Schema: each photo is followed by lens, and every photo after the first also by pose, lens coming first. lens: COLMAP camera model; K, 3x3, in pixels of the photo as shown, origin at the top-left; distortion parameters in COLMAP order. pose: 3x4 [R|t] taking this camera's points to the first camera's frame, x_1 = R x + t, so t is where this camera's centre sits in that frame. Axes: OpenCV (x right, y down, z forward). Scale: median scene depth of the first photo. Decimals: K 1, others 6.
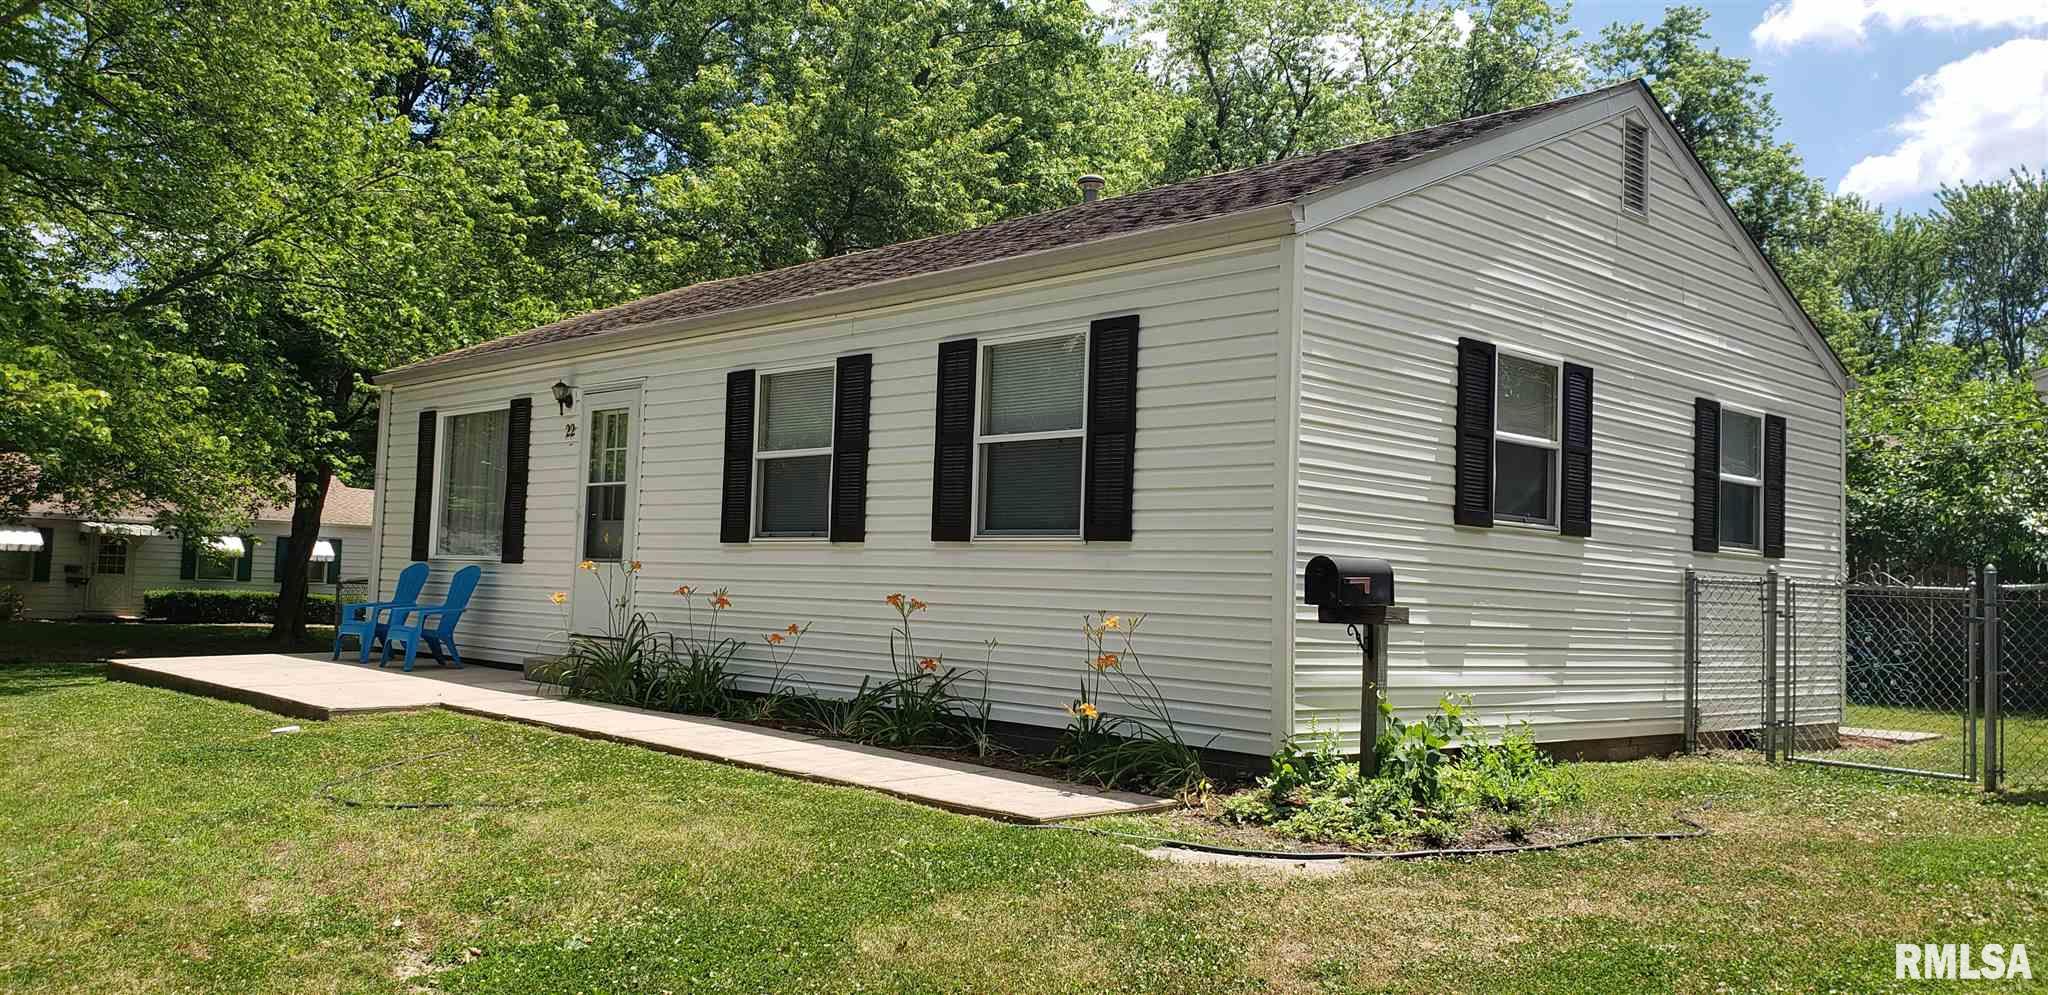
lens RADIAL K [[1630.4, 0, 958.8], [0, 1630.4, 496.2], [0, 0, 1]] dist [0.120294, -0.368208]
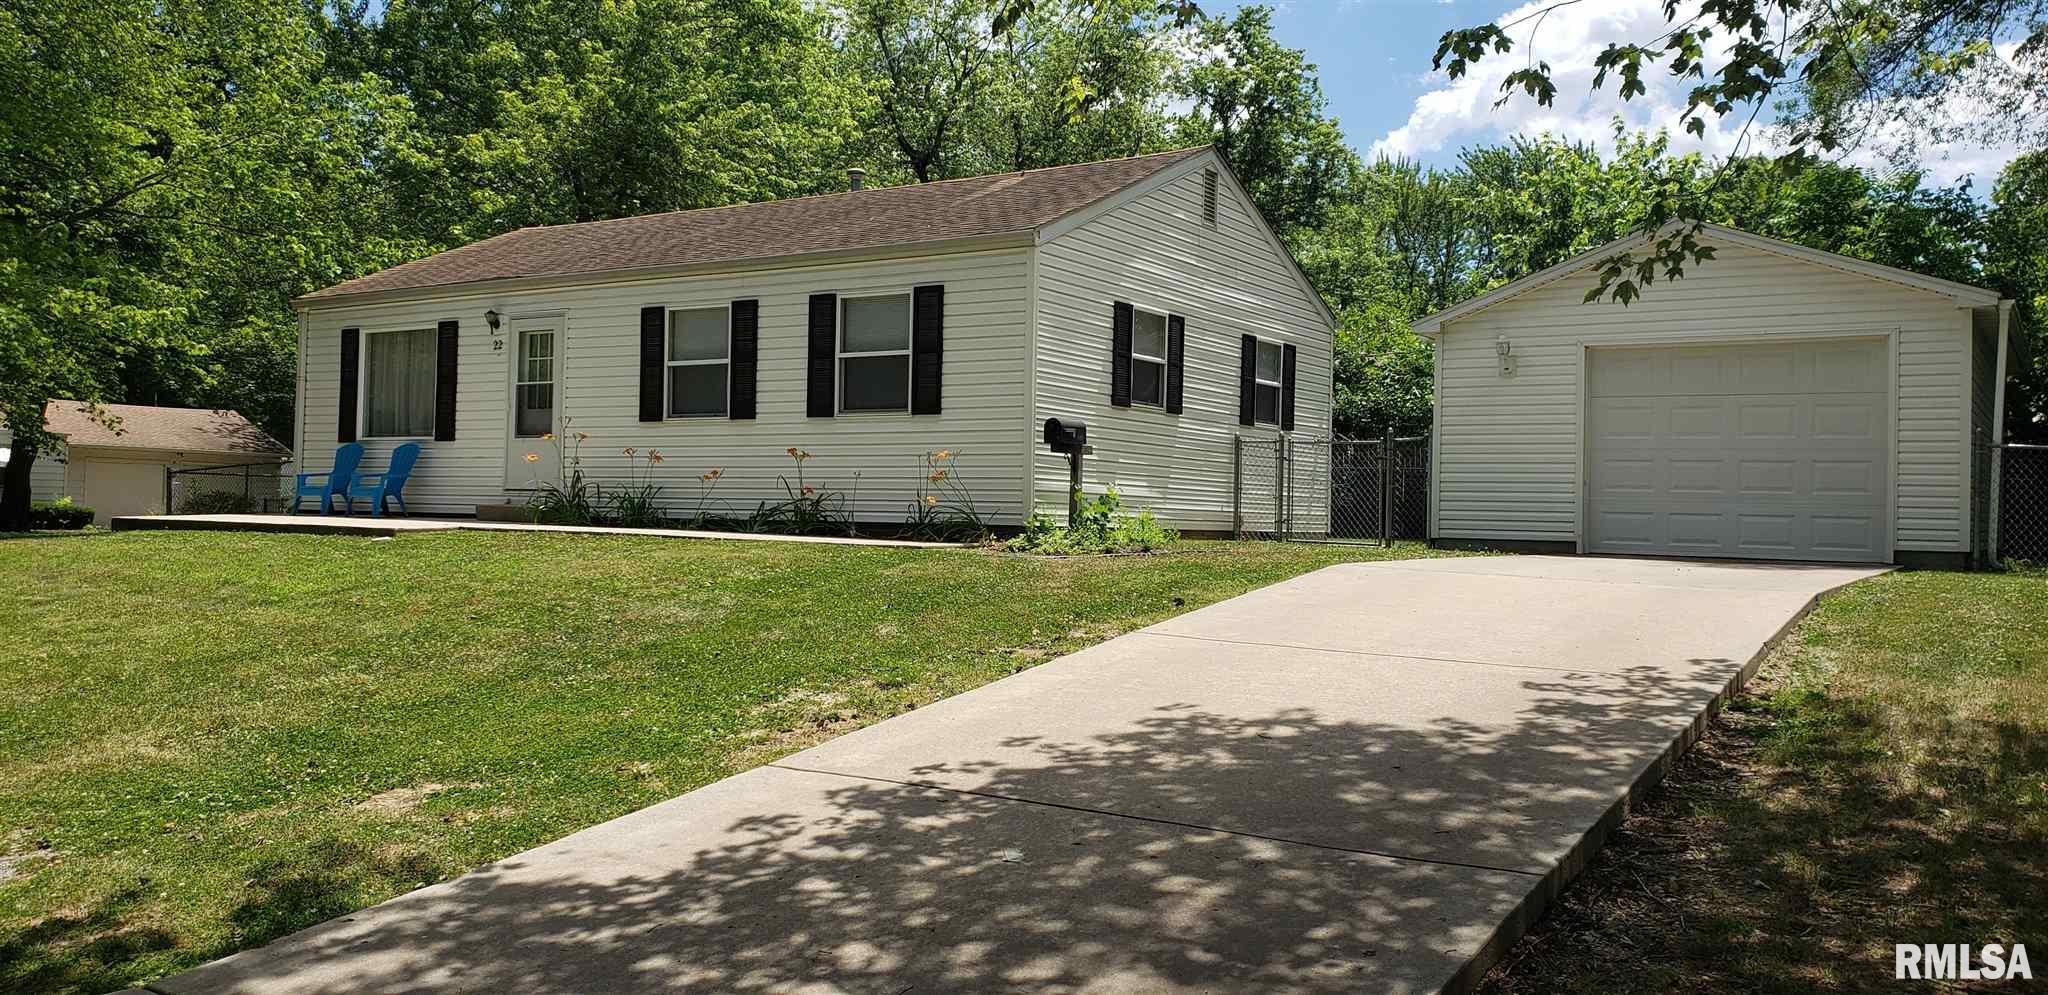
lens RADIAL K [[1630.4, 0, 958.8], [0, 1630.4, 496.2], [0, 0, 1]] dist [0.120294, -0.368208]
pose [[0.973069, -0.010888, 0.230259, -0.231482], [-0.001162, 0.998640, 0.052131, 0.019751], [-0.230513, -0.050994, 0.971732, -0.593501]]
